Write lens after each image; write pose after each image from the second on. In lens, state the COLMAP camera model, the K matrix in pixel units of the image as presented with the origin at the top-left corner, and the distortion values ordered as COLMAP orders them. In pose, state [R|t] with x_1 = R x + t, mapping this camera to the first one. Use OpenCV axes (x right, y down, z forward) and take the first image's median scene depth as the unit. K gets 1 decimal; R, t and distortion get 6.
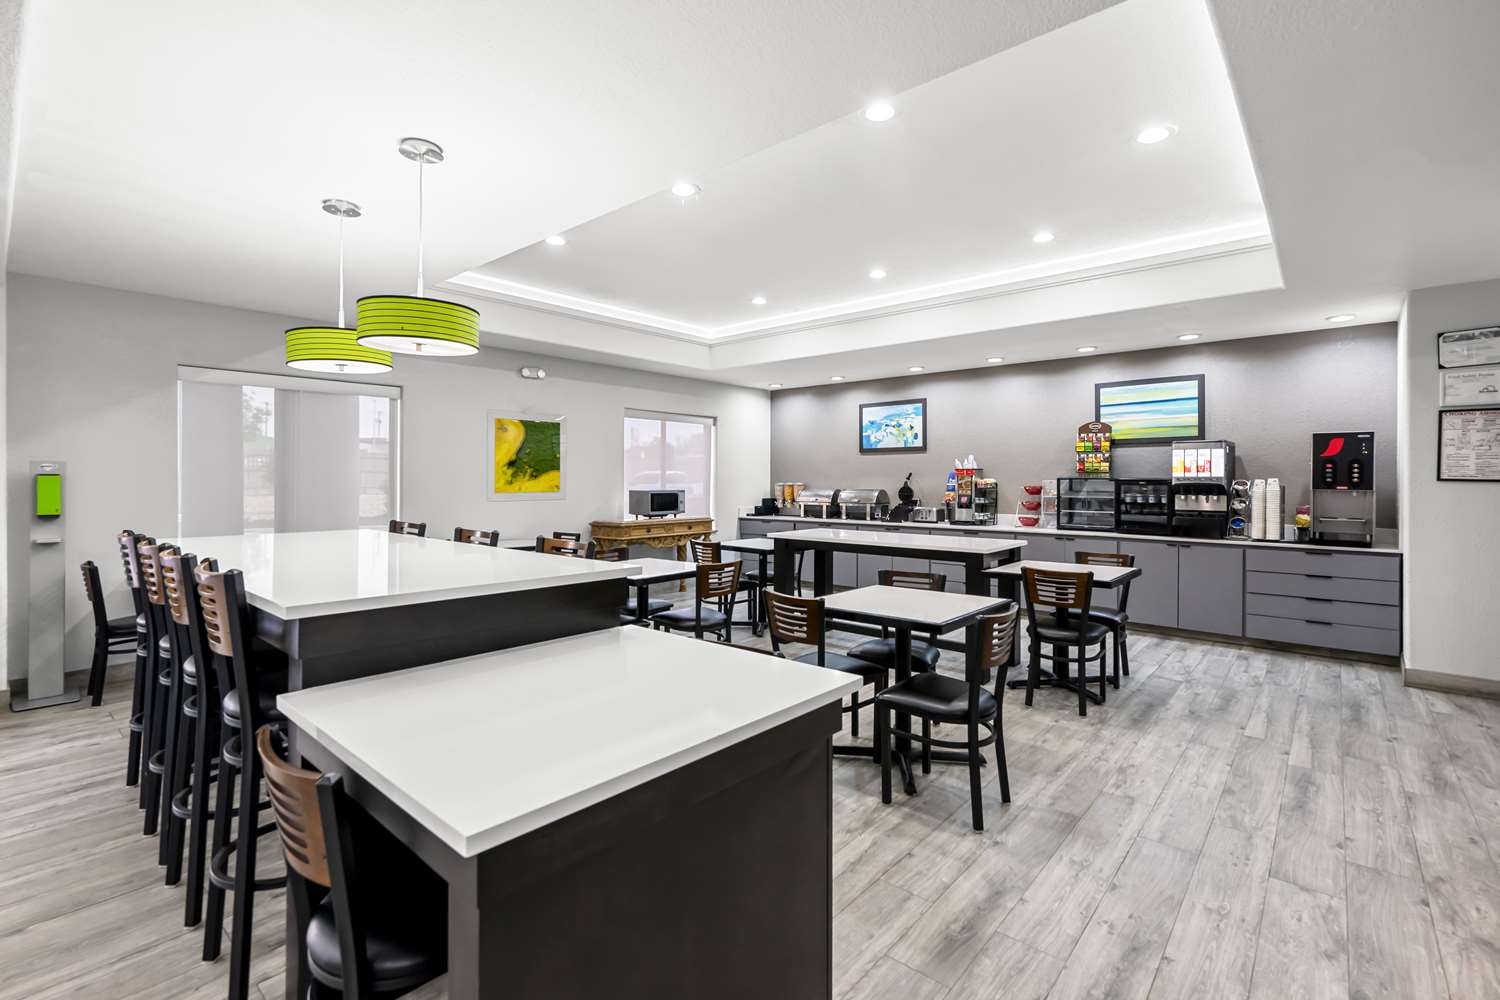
lens RADIAL K [[677.9, 0, 748.3], [0, 677.9, 490.2], [0, 0, 1]] dist [0.001367, 0.000140]
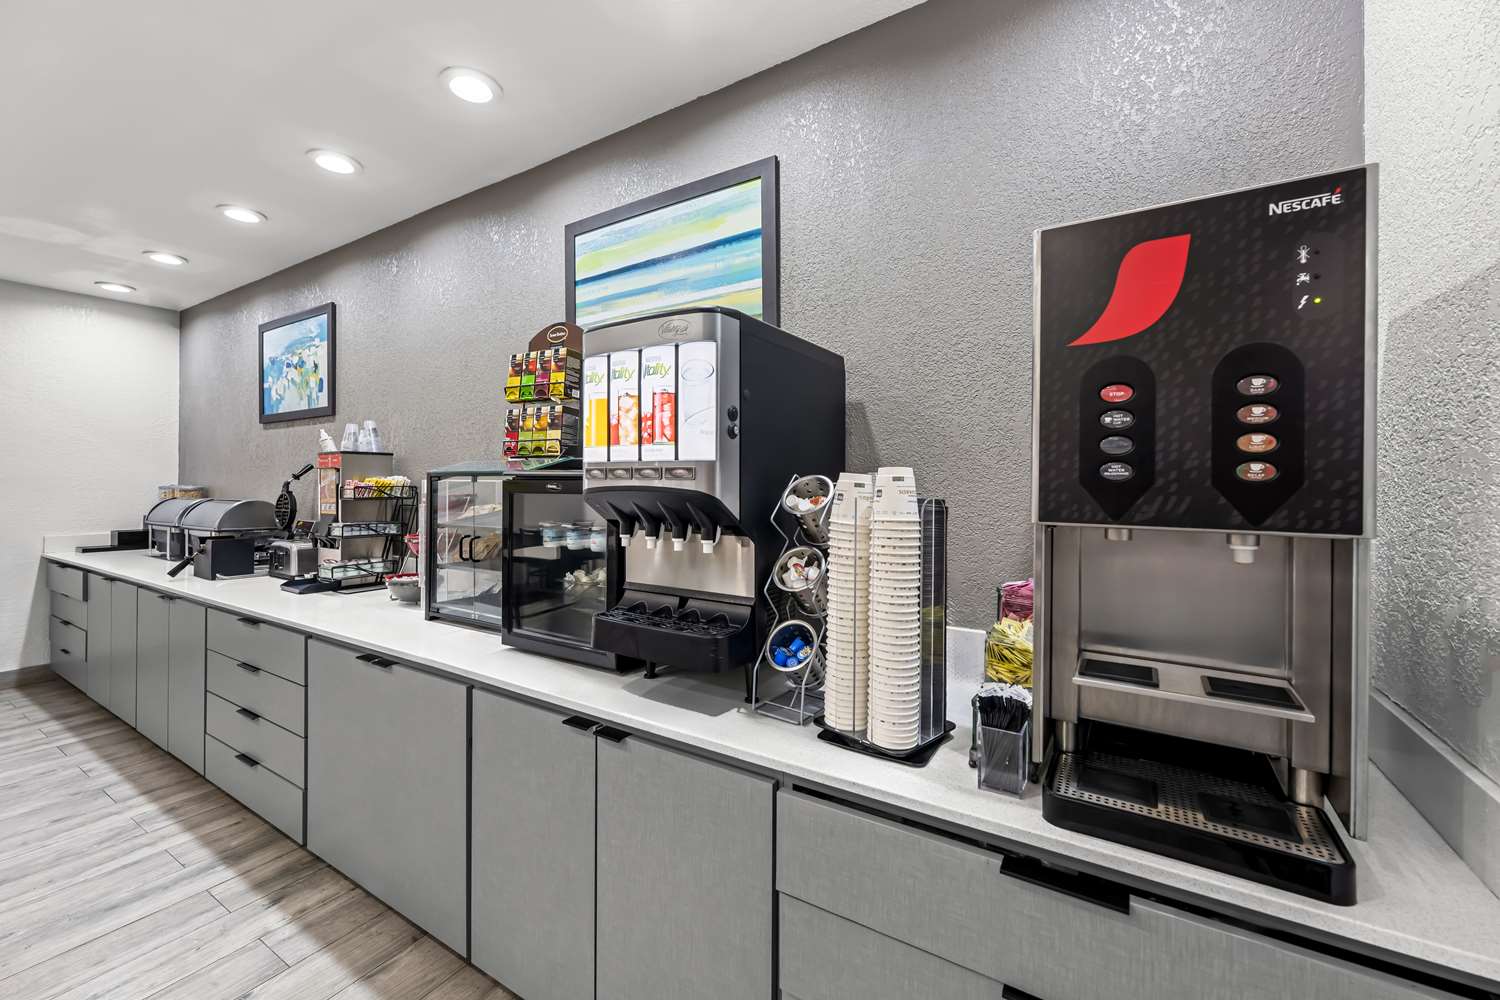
lens RADIAL K [[598.5, 0, 750.6], [0, 598.5, 491.9], [0, 0, 1]] dist [-0.001612, 0.000002]
pose [[0.985635, -0.000735, 0.168885, 0.663064], [0.000857, 0.999999, -0.000646, -0.008770], [-0.168885, 0.000781, 0.985635, 0.777133]]
